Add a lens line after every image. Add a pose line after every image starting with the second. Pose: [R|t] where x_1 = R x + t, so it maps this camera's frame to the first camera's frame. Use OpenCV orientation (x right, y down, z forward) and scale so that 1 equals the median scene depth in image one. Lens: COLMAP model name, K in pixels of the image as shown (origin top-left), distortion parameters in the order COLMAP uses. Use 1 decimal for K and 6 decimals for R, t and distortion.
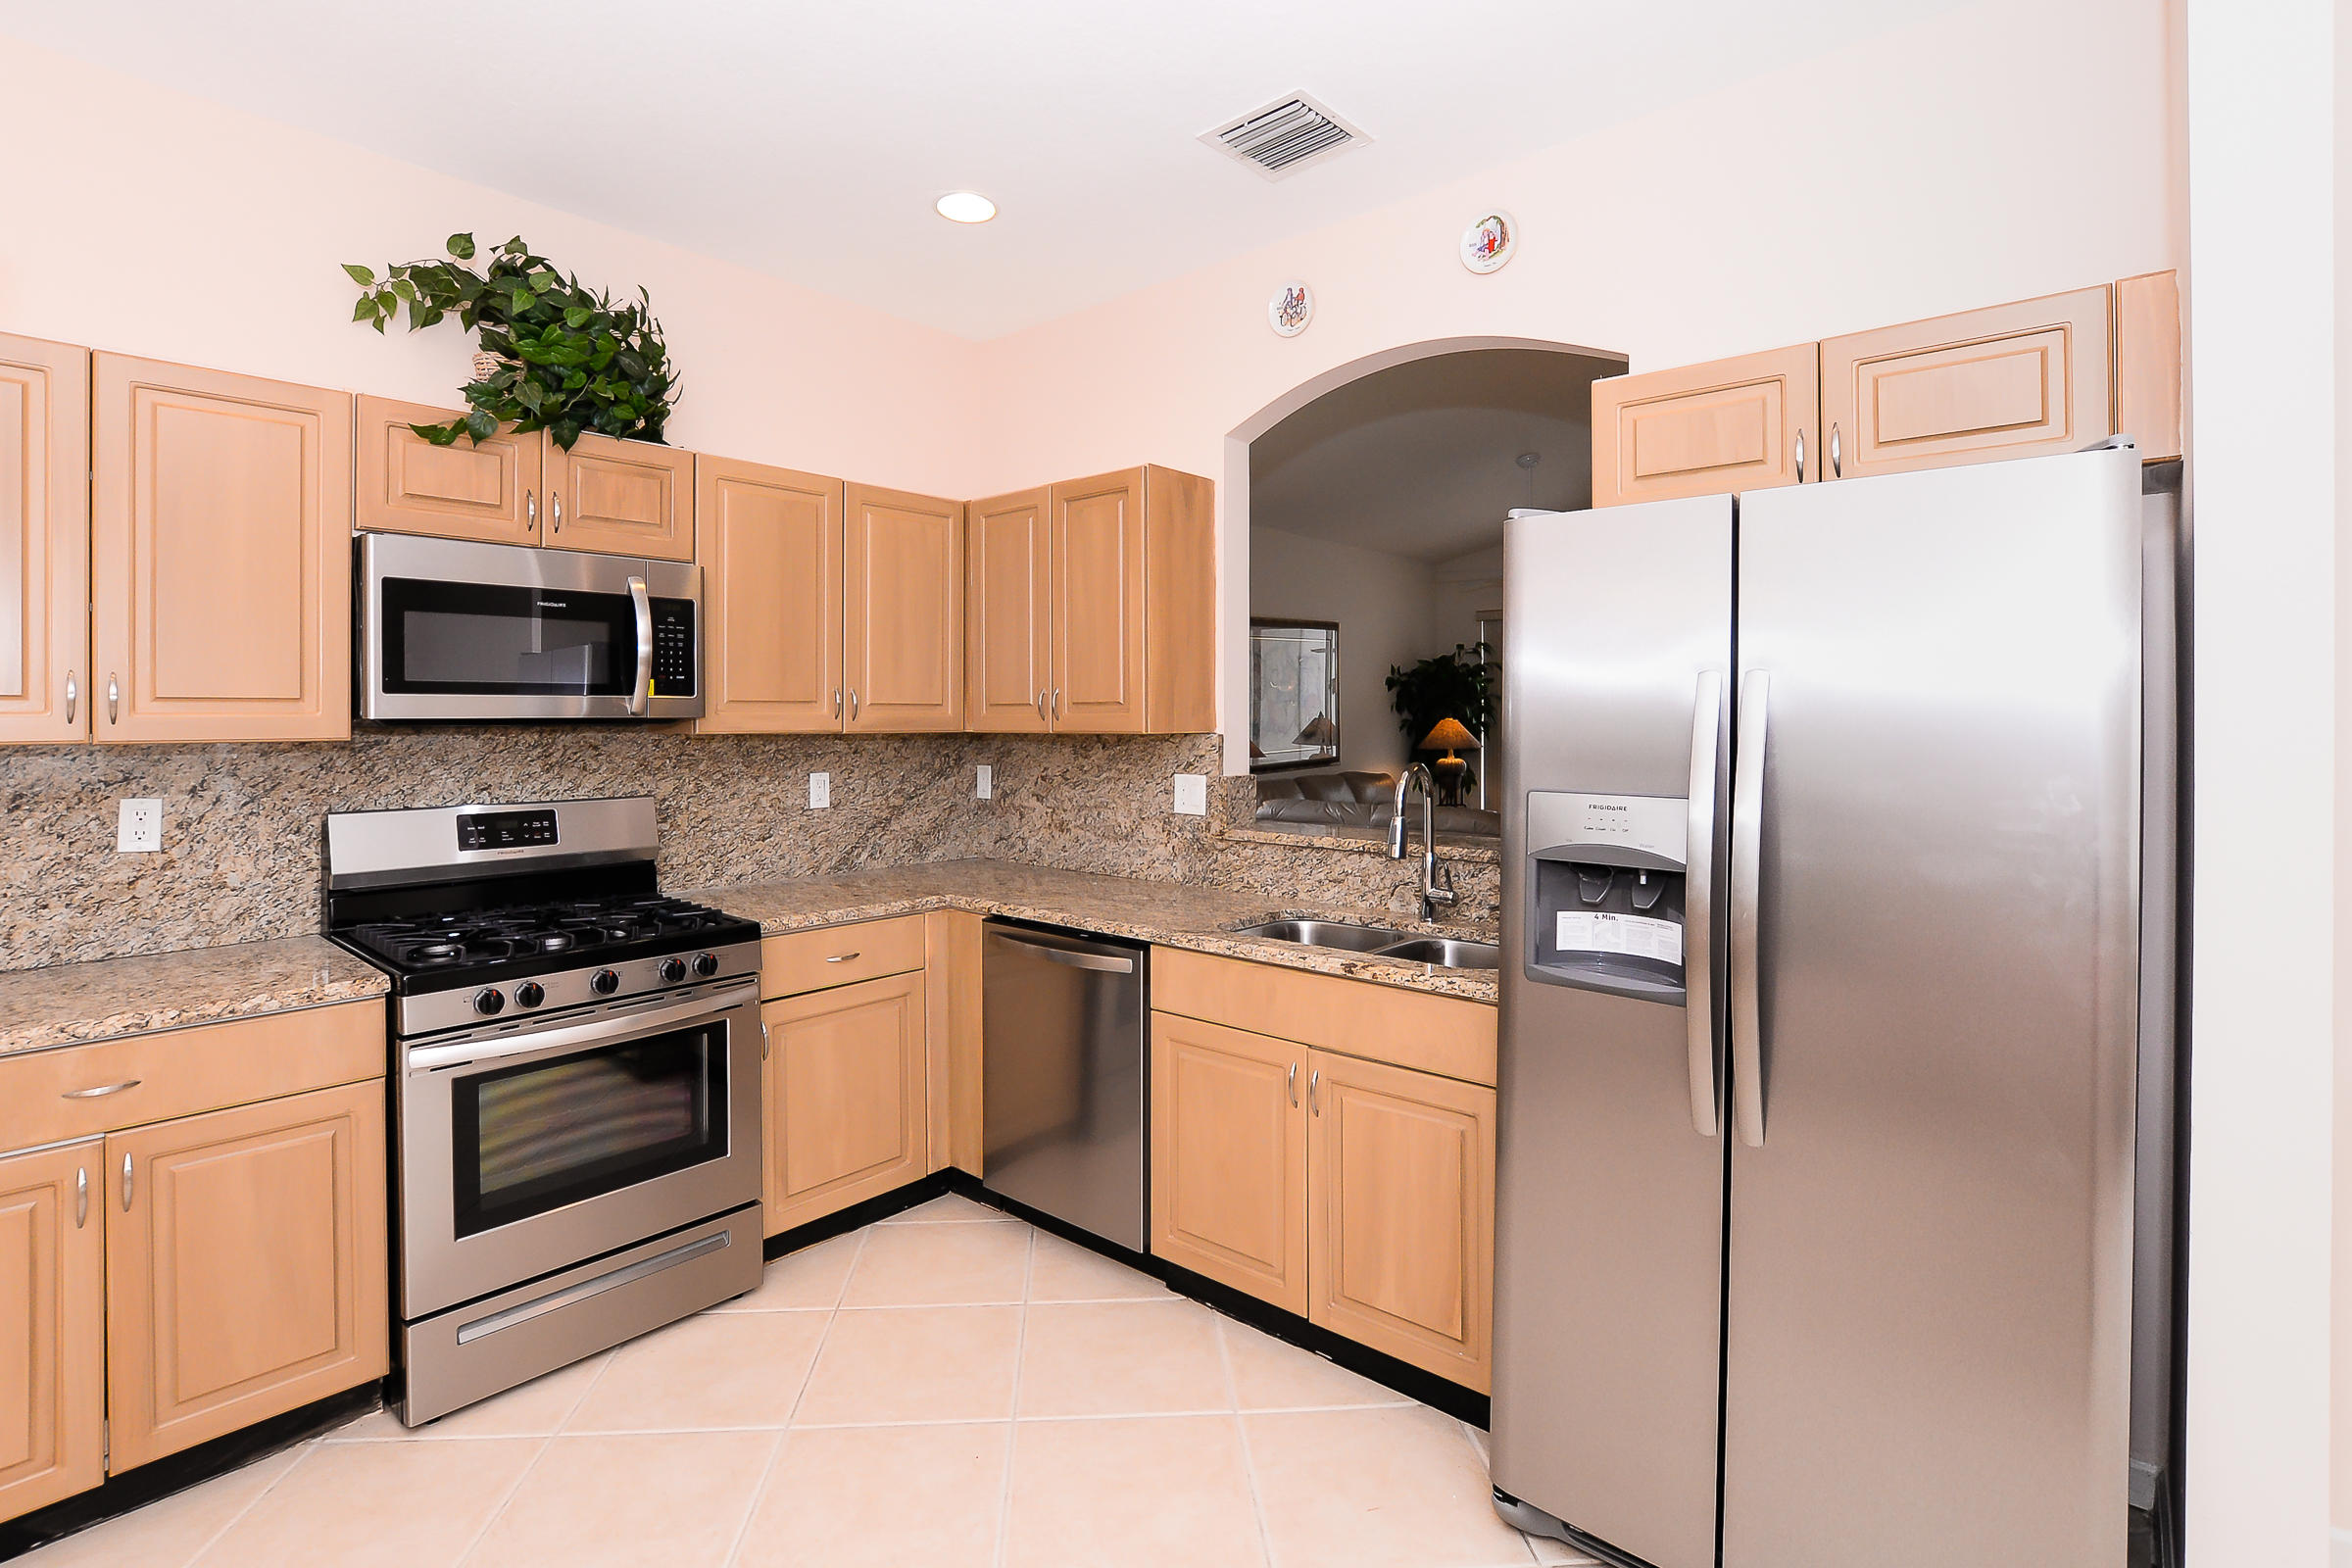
lens RADIAL K [[1091.6, 0, 1136.0], [0, 1091.6, 715.7], [0, 0, 1]] dist [-0.020990, 0.001165]
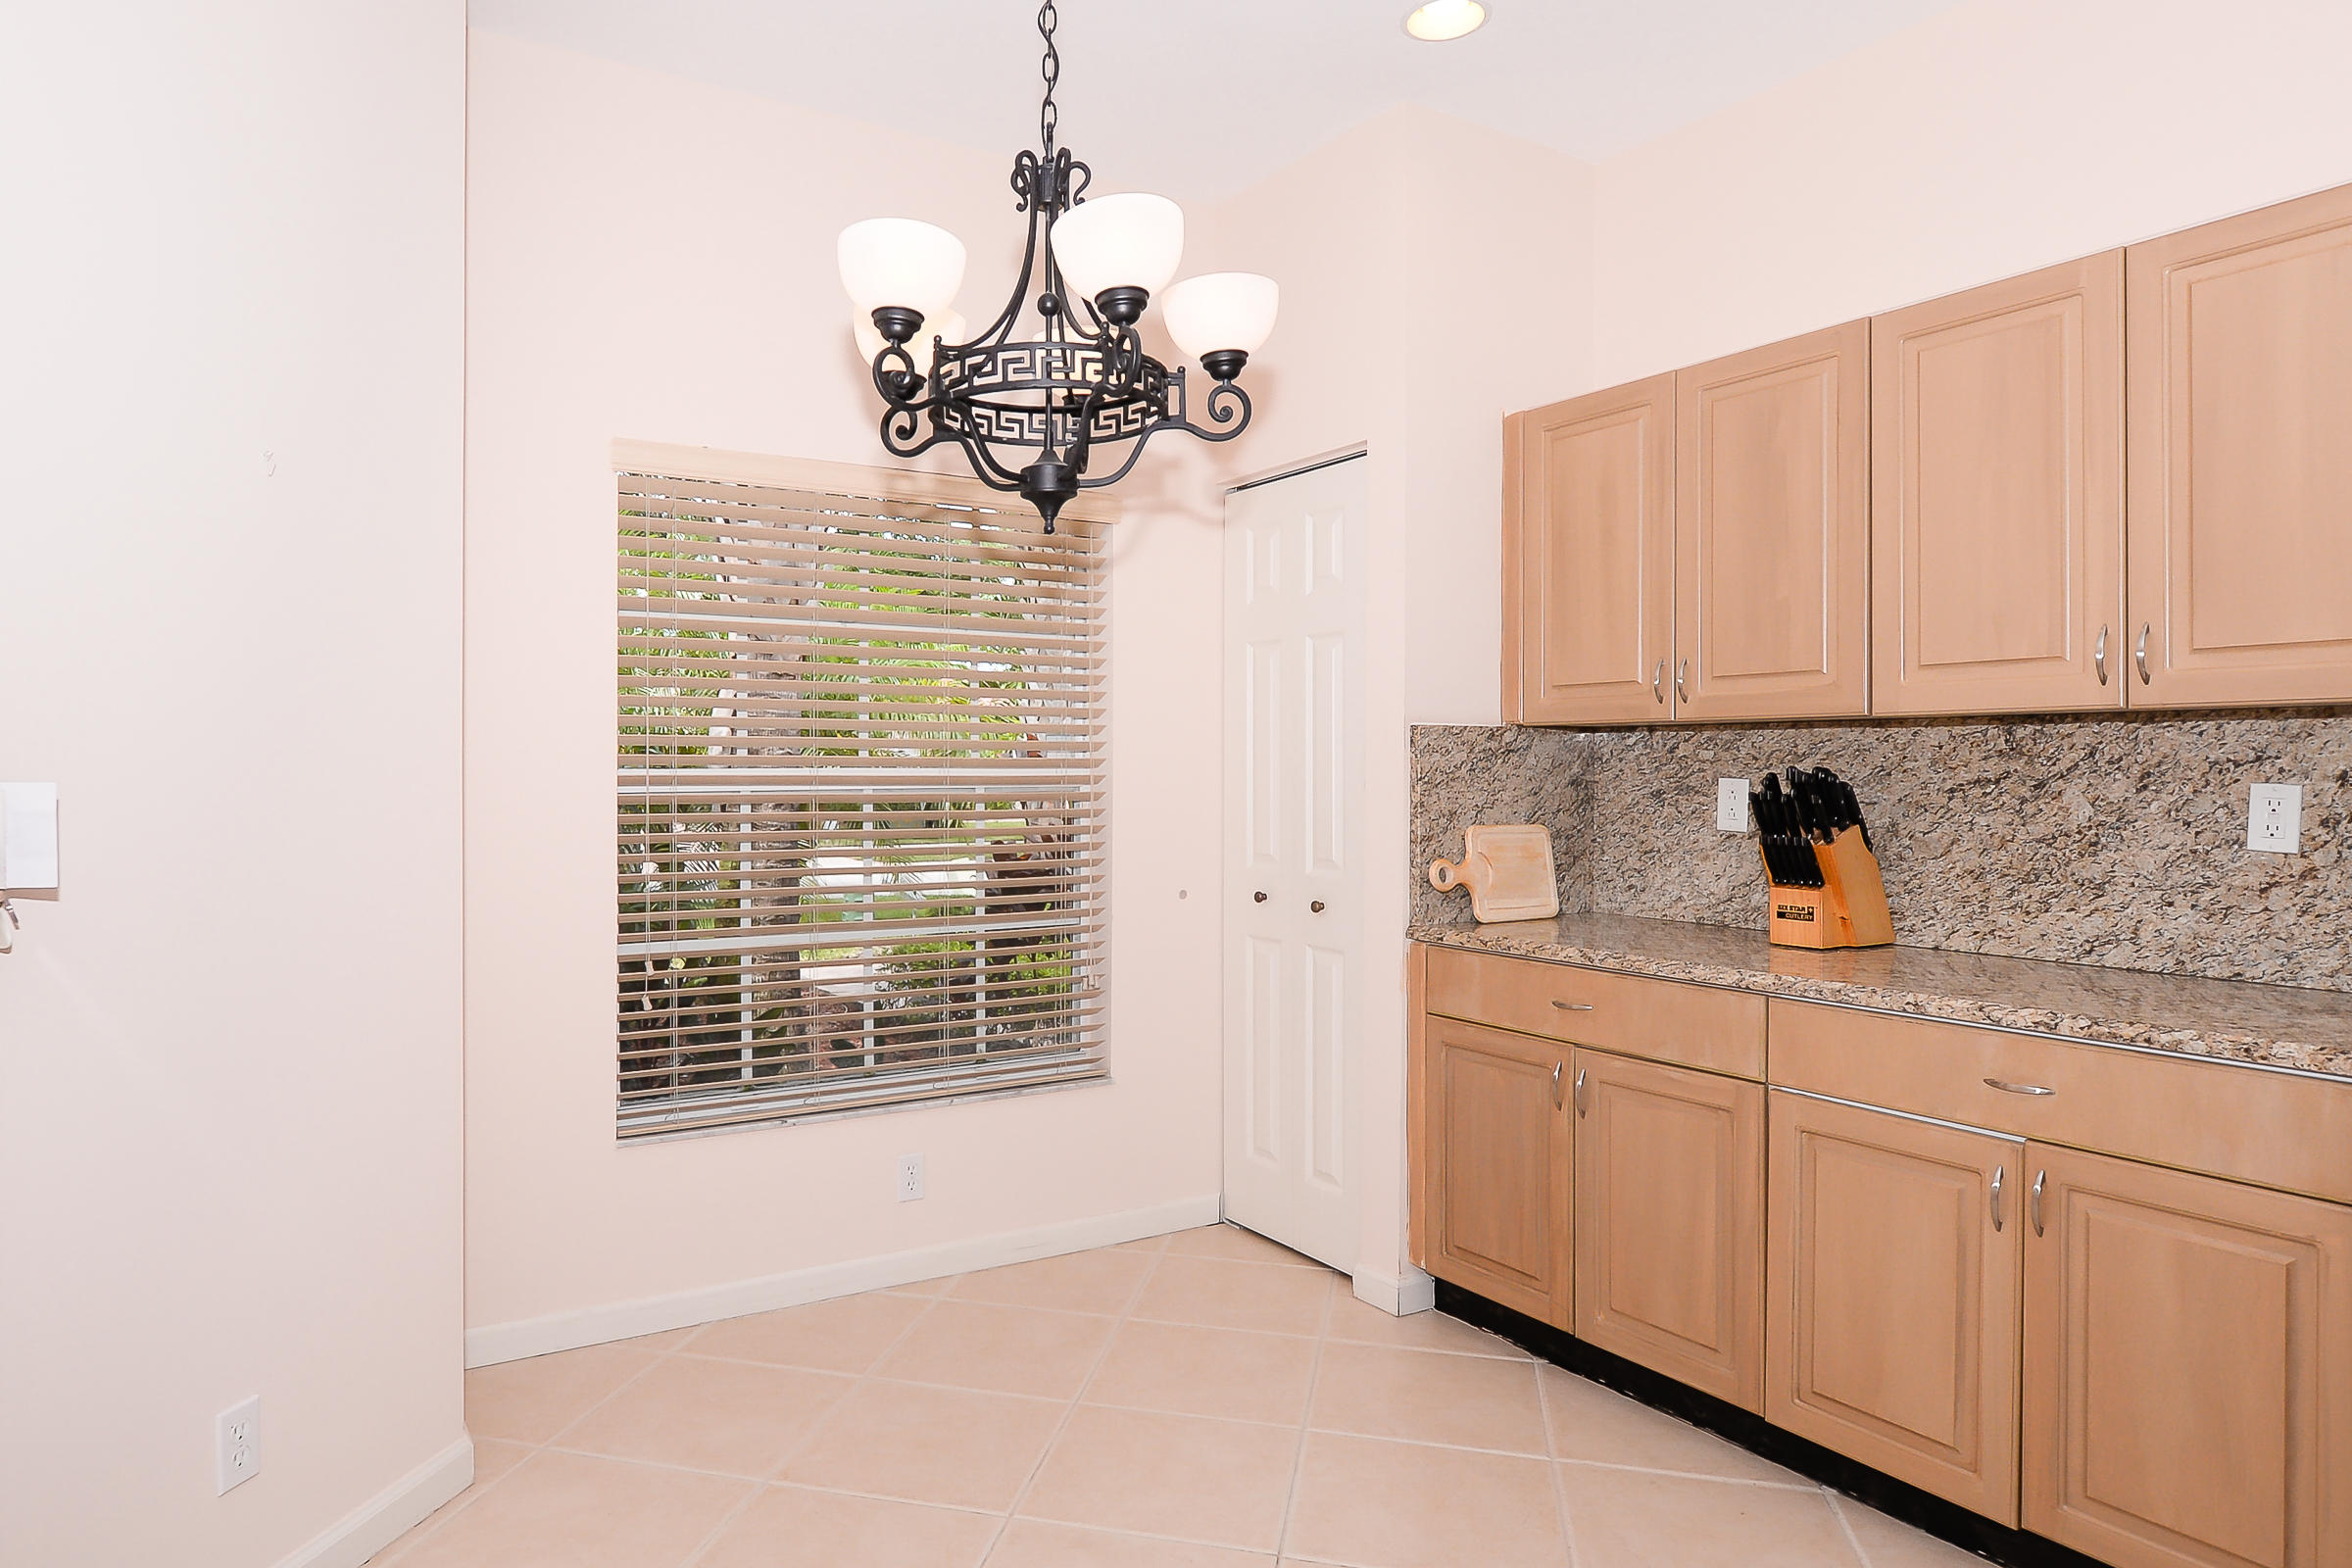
lens RADIAL K [[1472.7, 0, 1174.3], [0, 1472.7, 779.3], [0, 0, 1]] dist [0.002559, 0.000361]
pose [[-0.279637, 0.002531, -0.960103, 0.303153], [0.001058, 0.999997, 0.002328, 0.065005], [0.960105, -0.000364, -0.279639, 0.490269]]
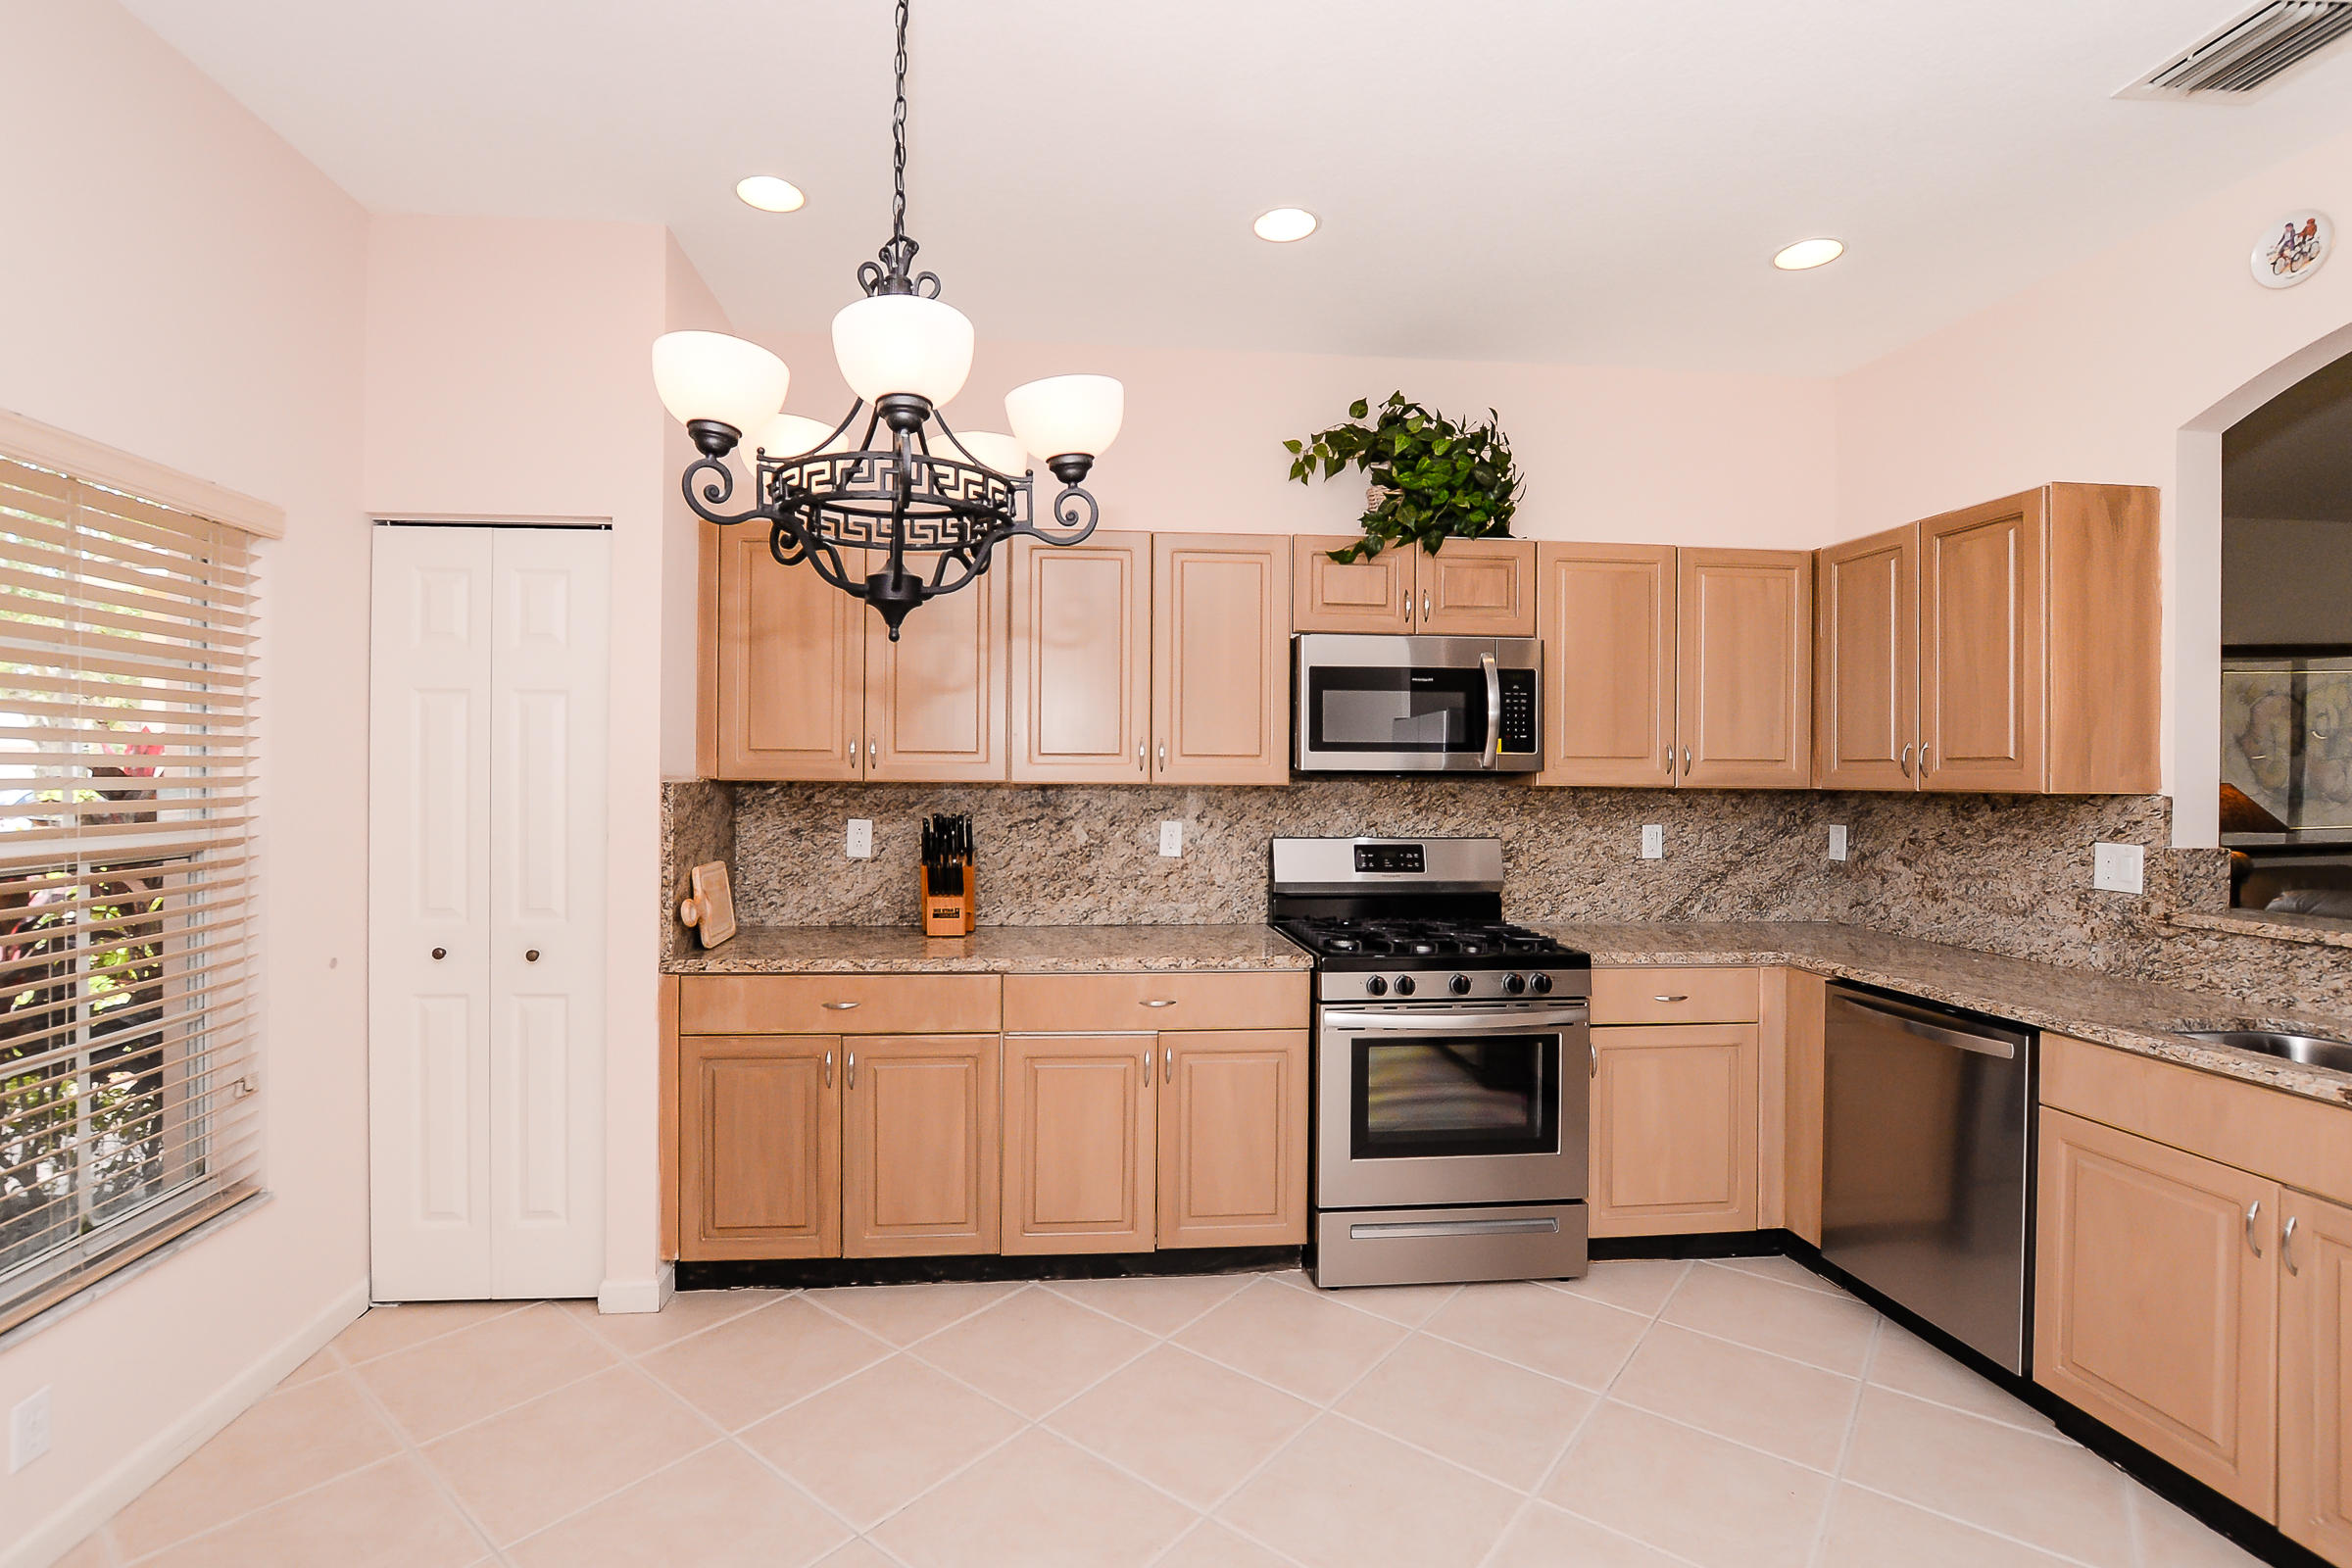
lens RADIAL K [[1055.9, 0, 1141.4], [0, 1055.9, 772.9], [0, 0, 1]] dist [-0.017579, 0.000981]
pose [[0.735408, 0.007207, -0.677586, 0.050880], [-0.007516, 0.999969, 0.002479, 0.004434], [0.677583, 0.003270, 0.735439, -0.120453]]
